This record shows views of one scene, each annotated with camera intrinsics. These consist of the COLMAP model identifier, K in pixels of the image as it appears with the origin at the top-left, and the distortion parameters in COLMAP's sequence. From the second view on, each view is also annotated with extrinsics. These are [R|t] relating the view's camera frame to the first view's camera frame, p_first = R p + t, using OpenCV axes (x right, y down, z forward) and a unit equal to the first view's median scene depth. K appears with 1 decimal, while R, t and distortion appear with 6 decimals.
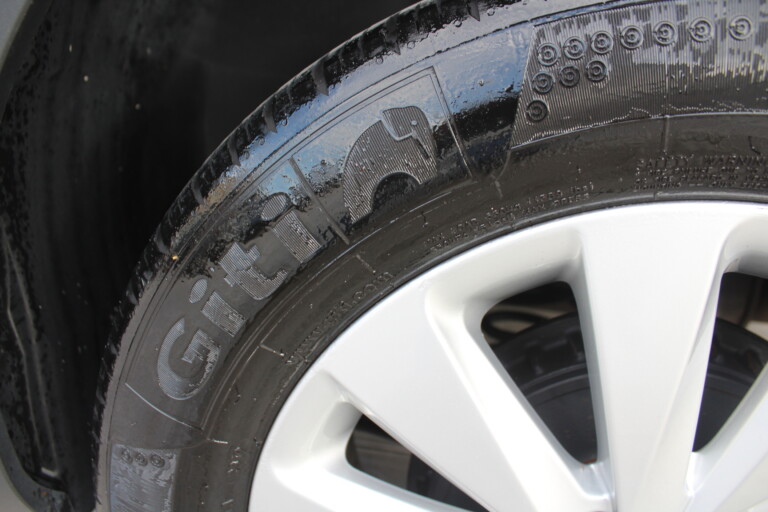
lens RADIAL K [[636.3, 0, 383.2], [0, 636.3, 244.3], [0, 0, 1]] dist [-0.170606, 0.152872]
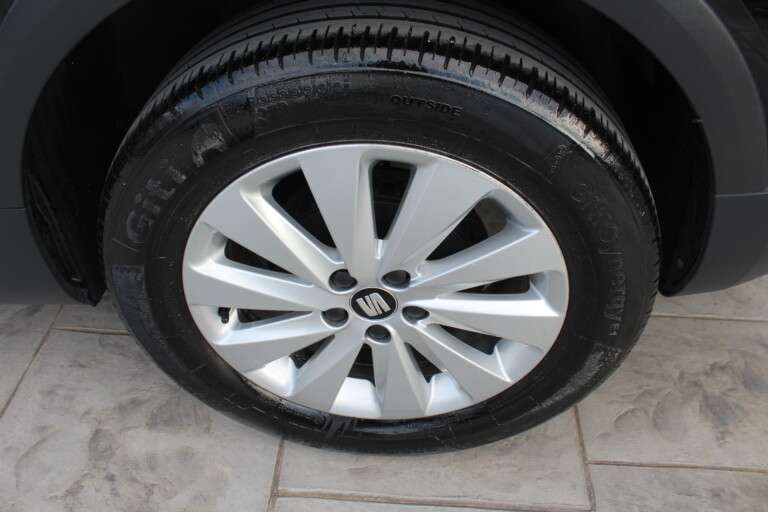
lens RADIAL K [[636.3, 0, 383.2], [0, 636.3, 244.3], [0, 0, 1]] dist [-0.170606, 0.152872]
pose [[0.991550, -0.113947, 0.062009, 0.358659], [0.082229, 0.921763, 0.378935, -0.469331], [-0.100336, -0.370634, 0.923343, -1.030831]]
